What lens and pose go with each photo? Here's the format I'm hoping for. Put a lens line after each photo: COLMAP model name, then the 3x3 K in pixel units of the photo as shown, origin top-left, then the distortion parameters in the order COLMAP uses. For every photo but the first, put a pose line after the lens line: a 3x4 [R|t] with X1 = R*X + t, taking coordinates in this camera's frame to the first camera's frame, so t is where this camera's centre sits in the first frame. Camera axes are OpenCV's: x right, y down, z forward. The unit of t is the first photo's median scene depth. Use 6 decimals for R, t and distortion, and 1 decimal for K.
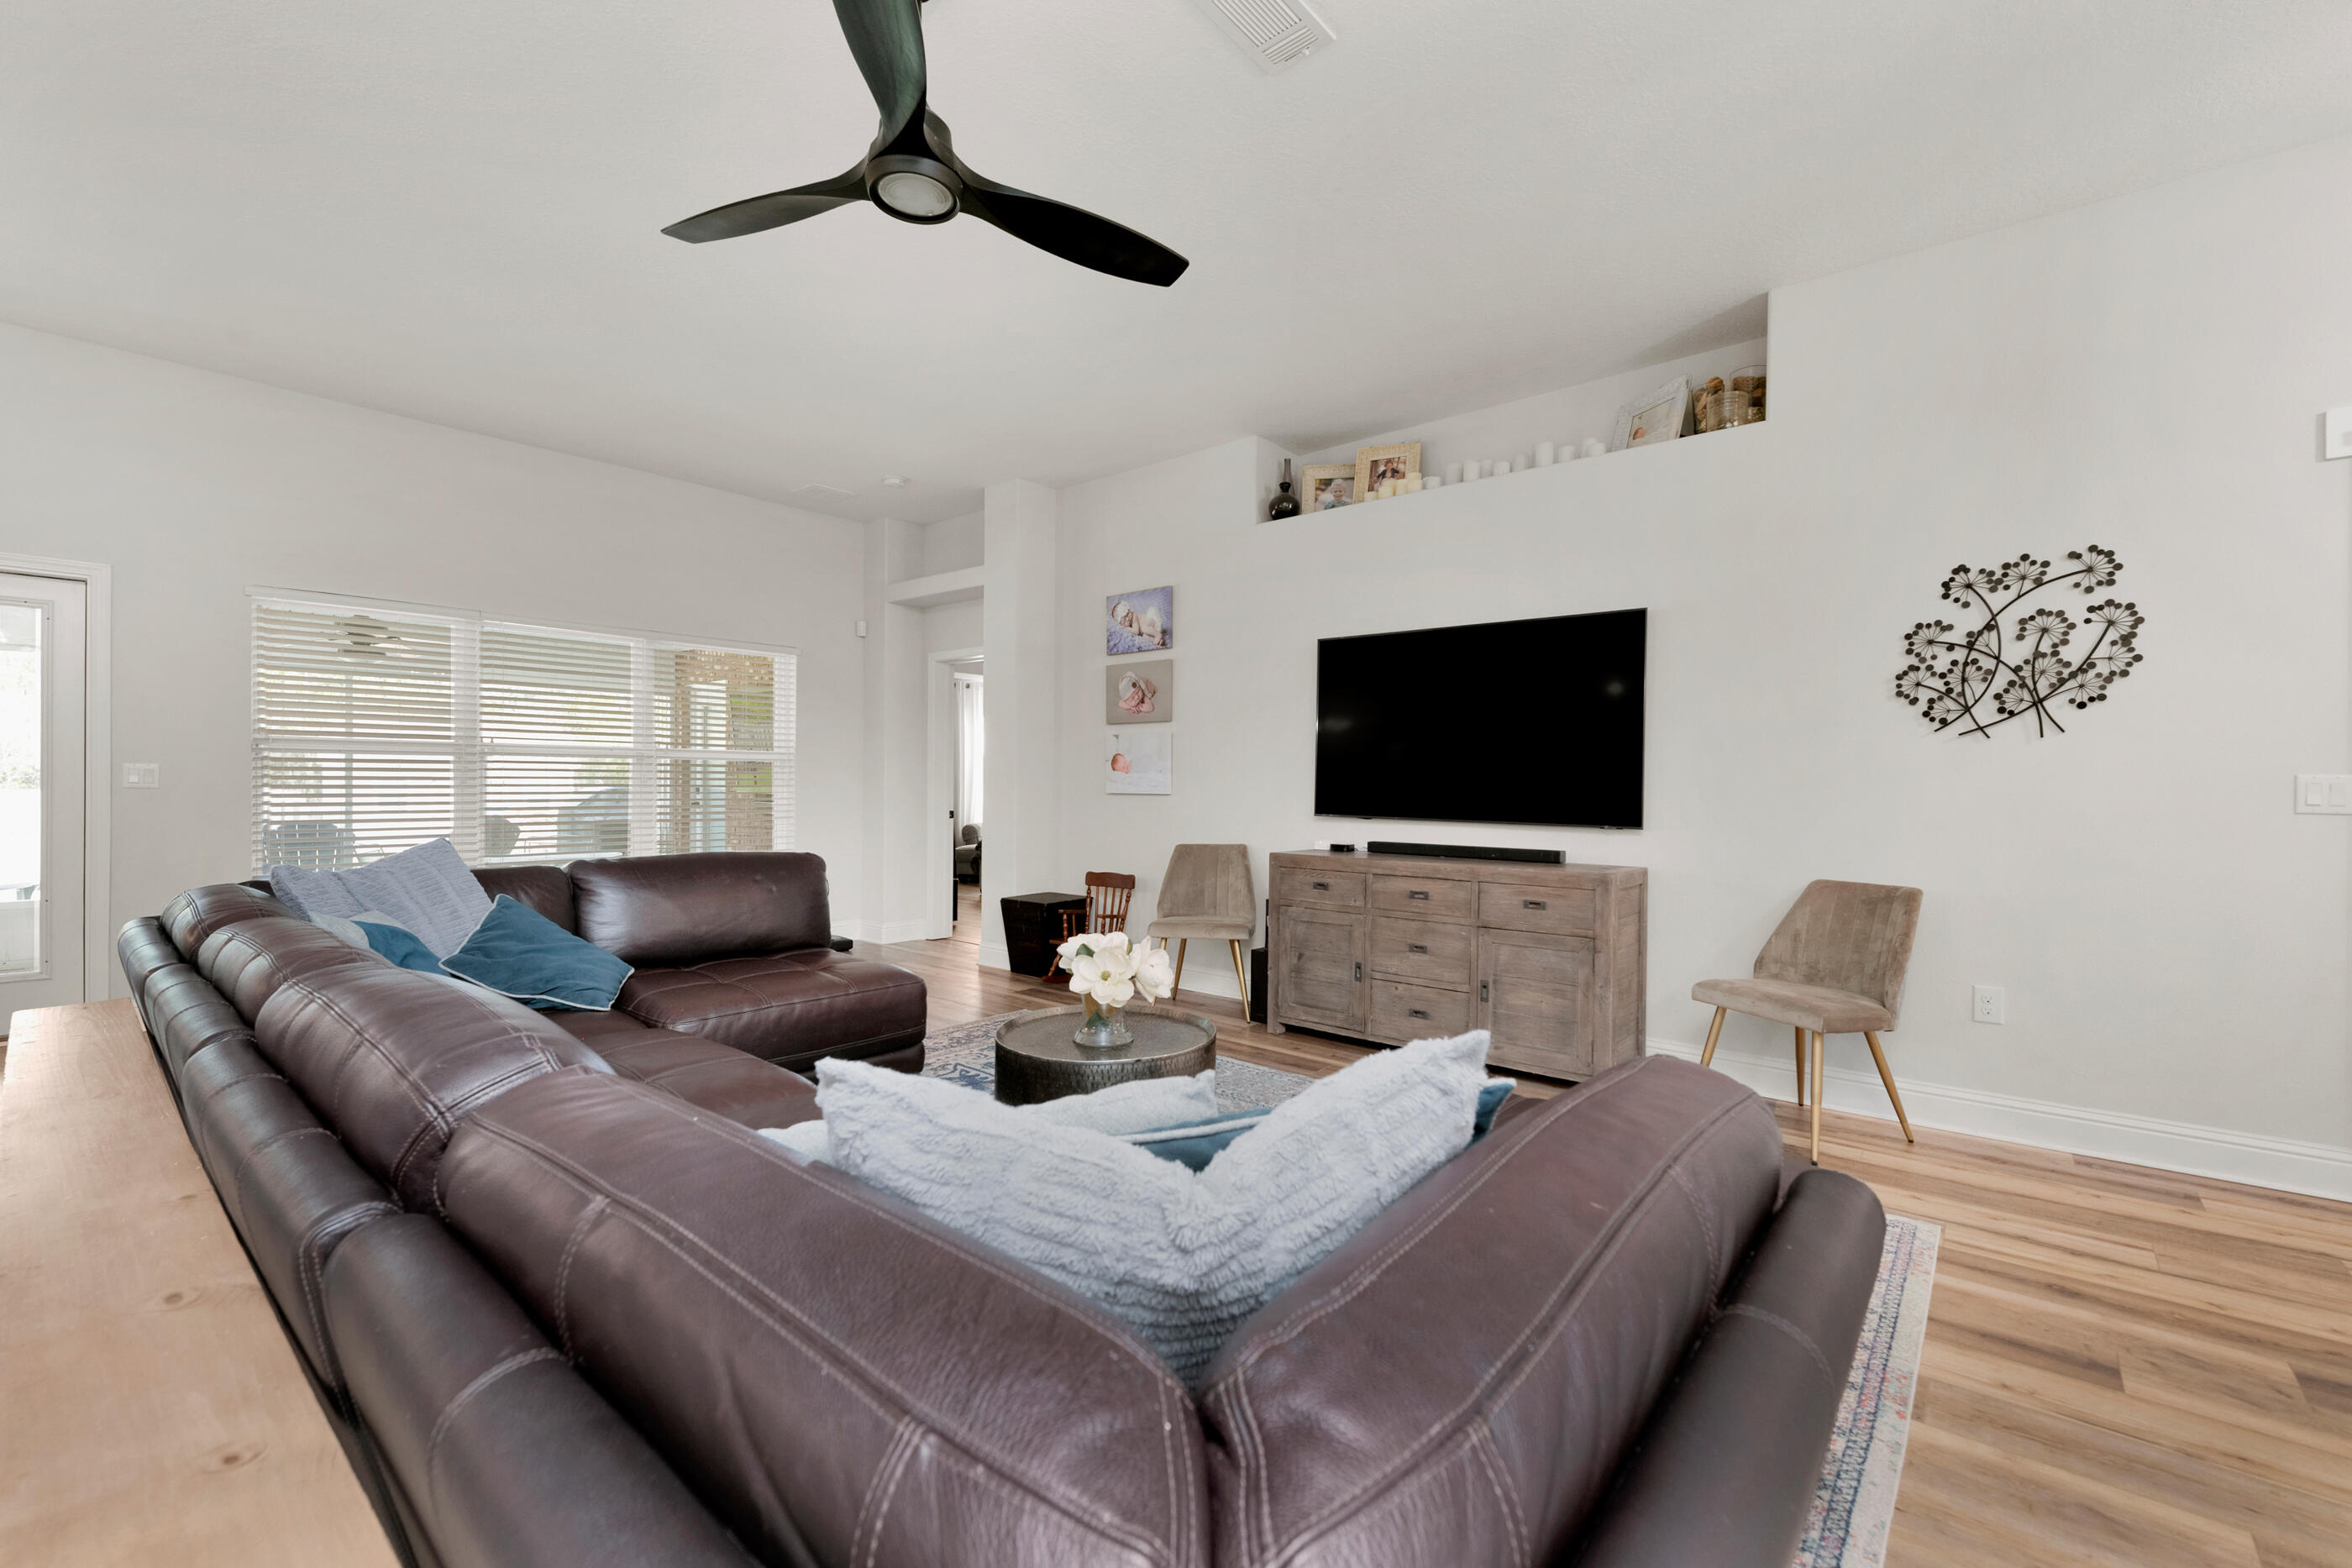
lens RADIAL K [[972.5, 0, 1187.1], [0, 972.5, 796.2], [0, 0, 1]] dist [-0.001041, -0.000250]
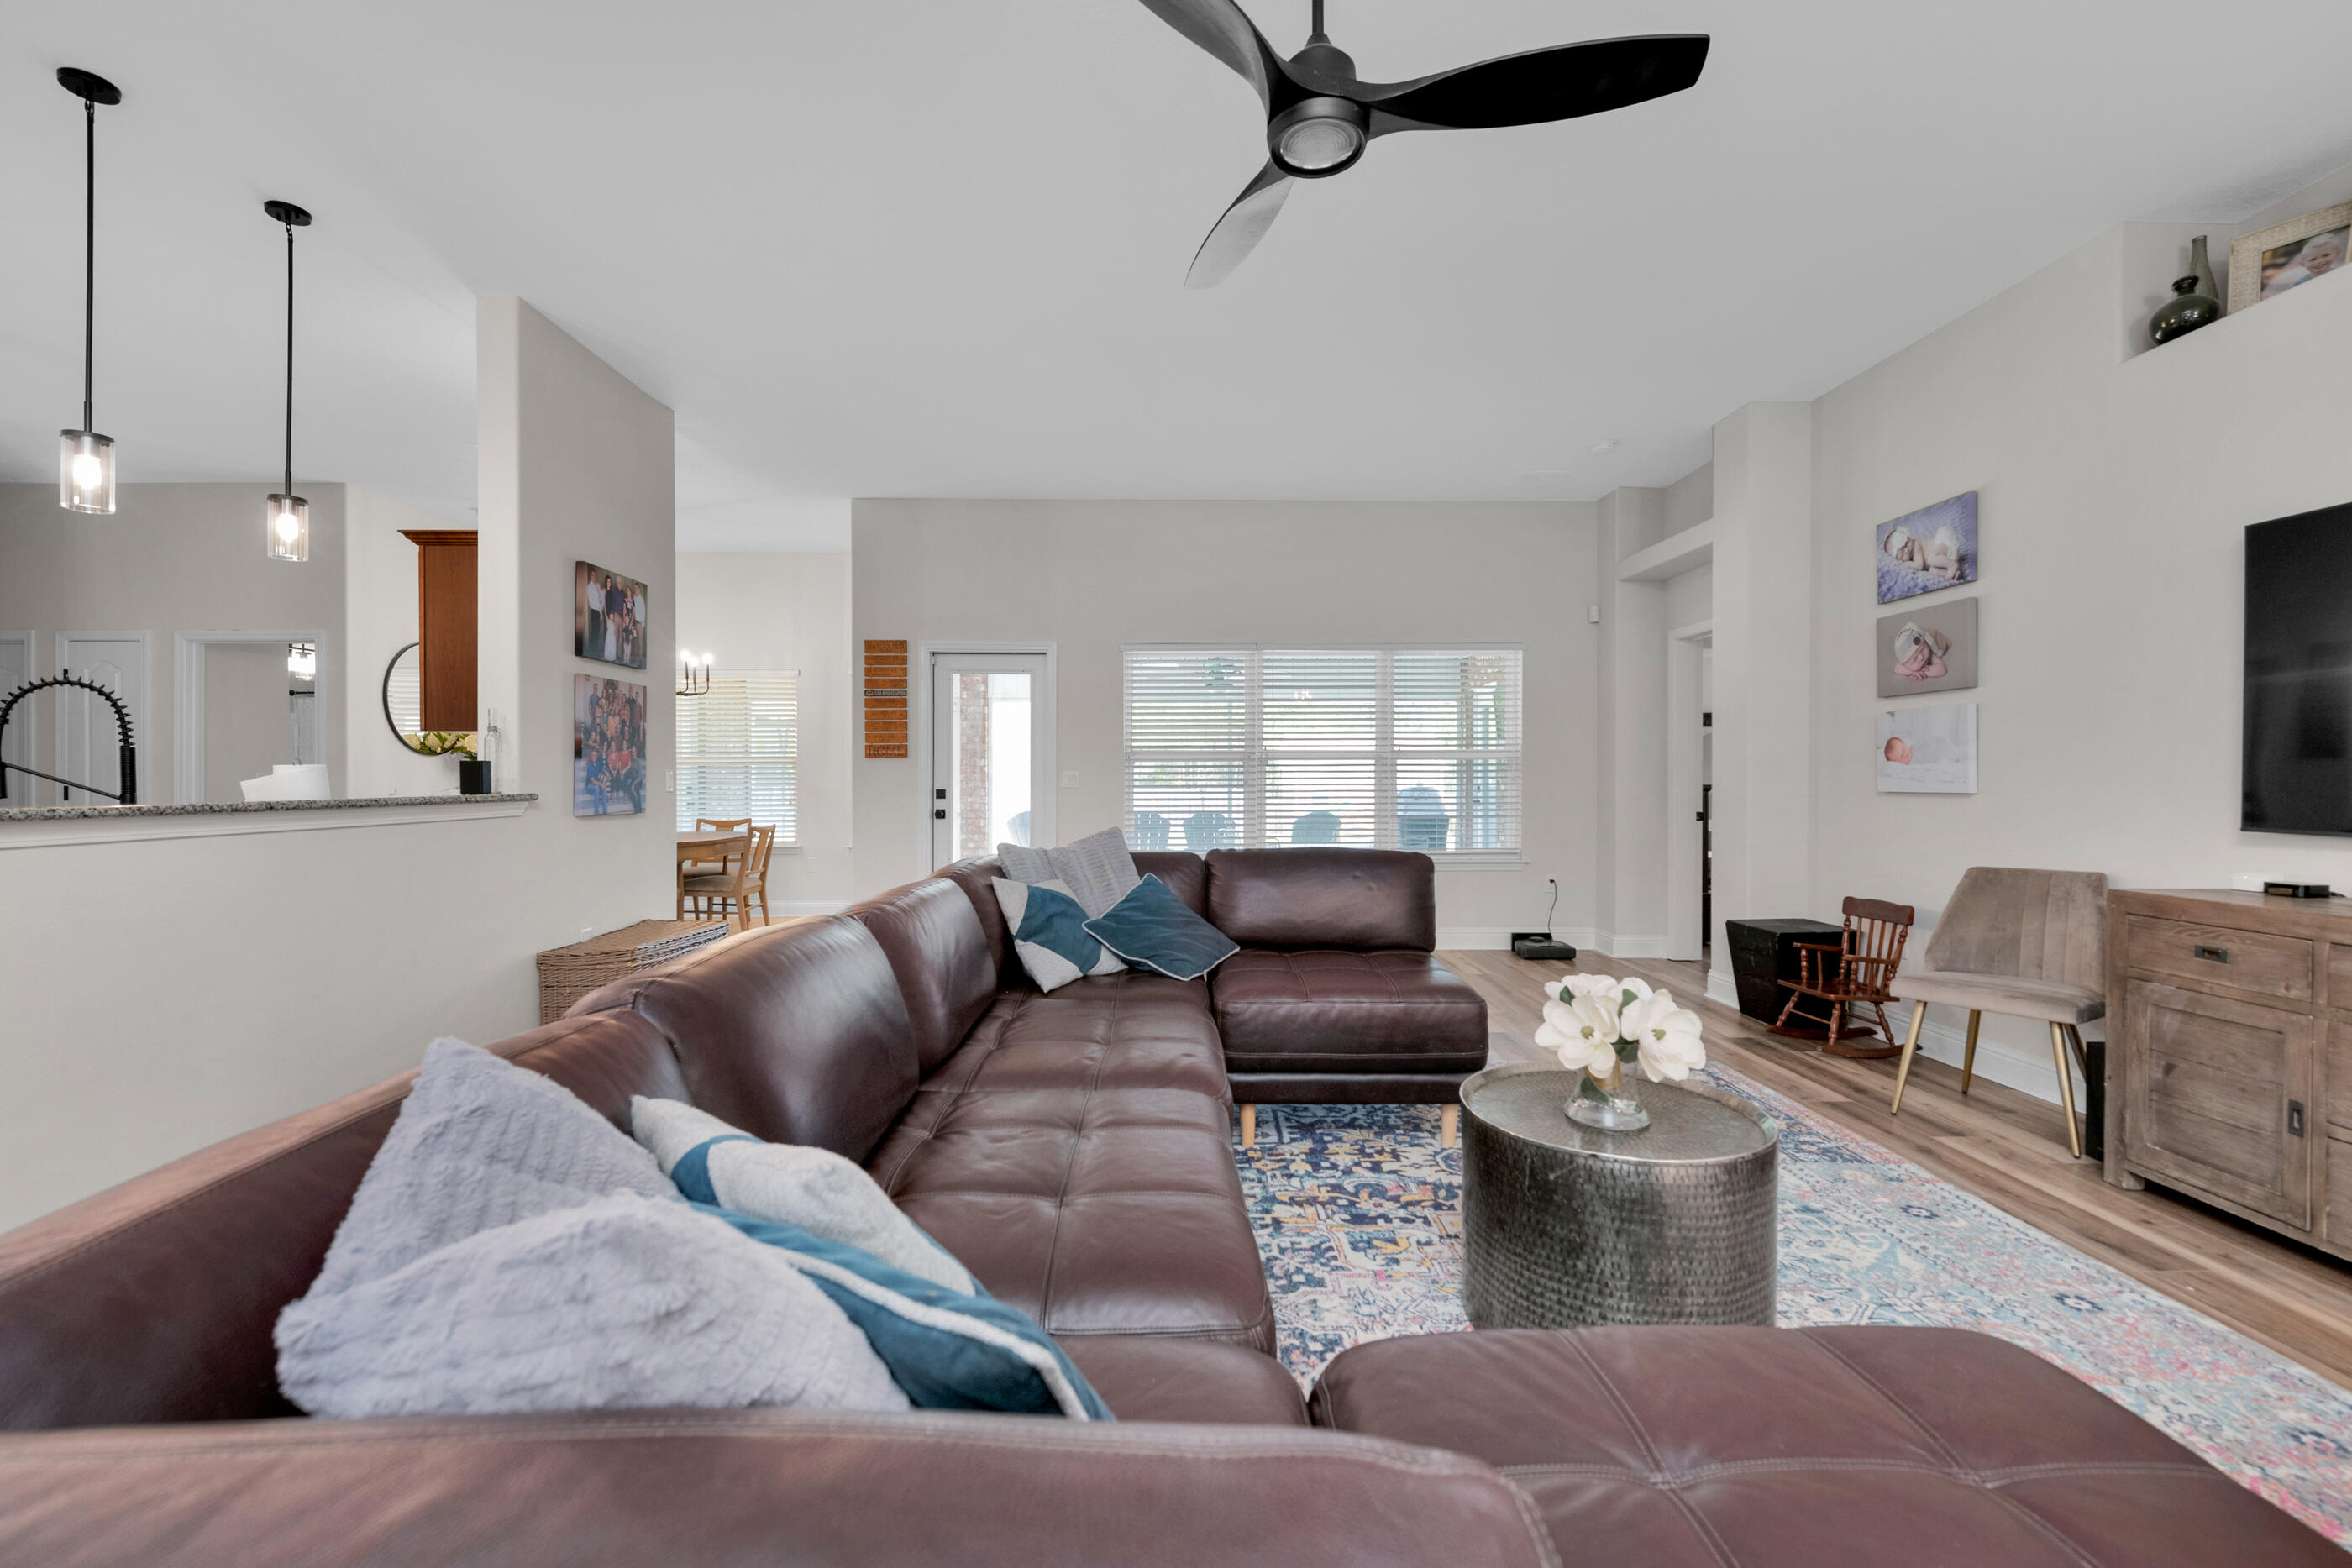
lens RADIAL K [[966.3, 0, 1174.8], [0, 966.3, 784.1], [0, 0, 1]] dist [0.003208, -0.003763]
pose [[0.648985, -0.005635, -0.760780, 0.146195], [-0.001543, 0.999961, -0.008722, -0.001791], [0.760800, 0.006834, 0.648951, 0.135062]]
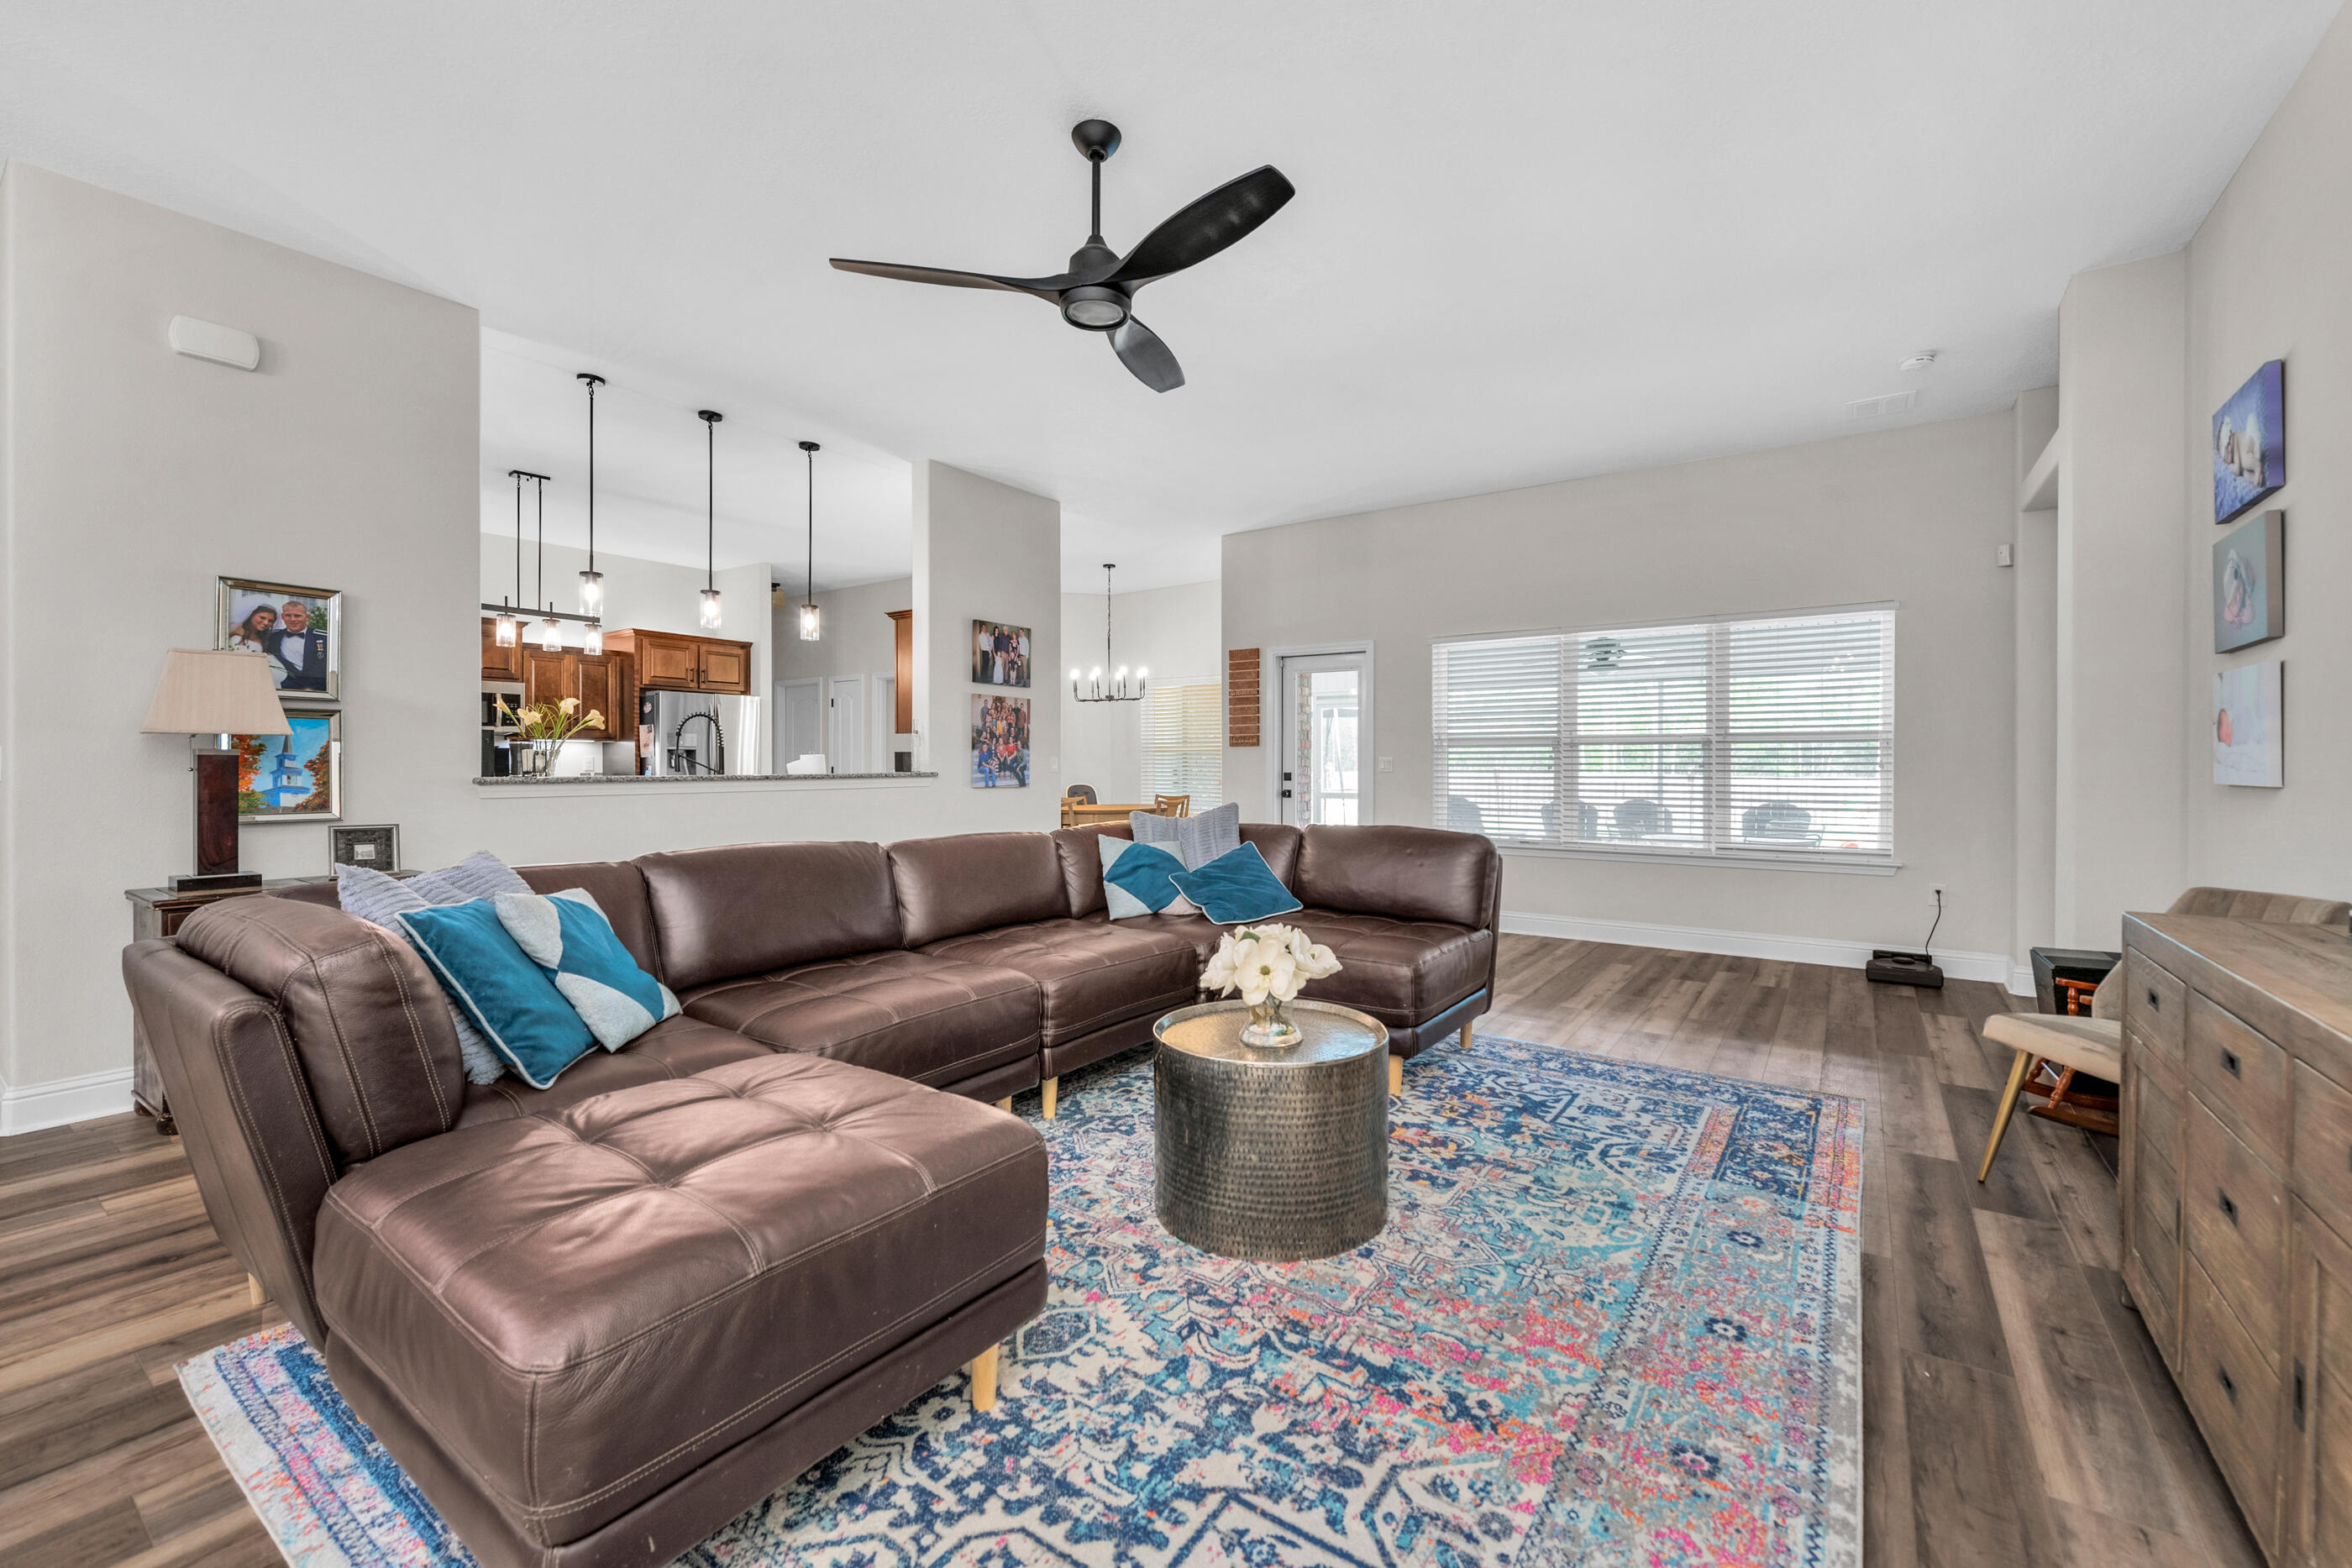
lens RADIAL K [[944.2, 0, 1173.4], [0, 944.2, 771.6], [0, 0, 1]] dist [0.001434, -0.000340]
pose [[0.085463, -0.000684, -0.996341, 0.436276], [-0.011985, 0.999927, -0.001715, -0.002674], [0.996269, 0.012088, 0.085449, 0.442572]]
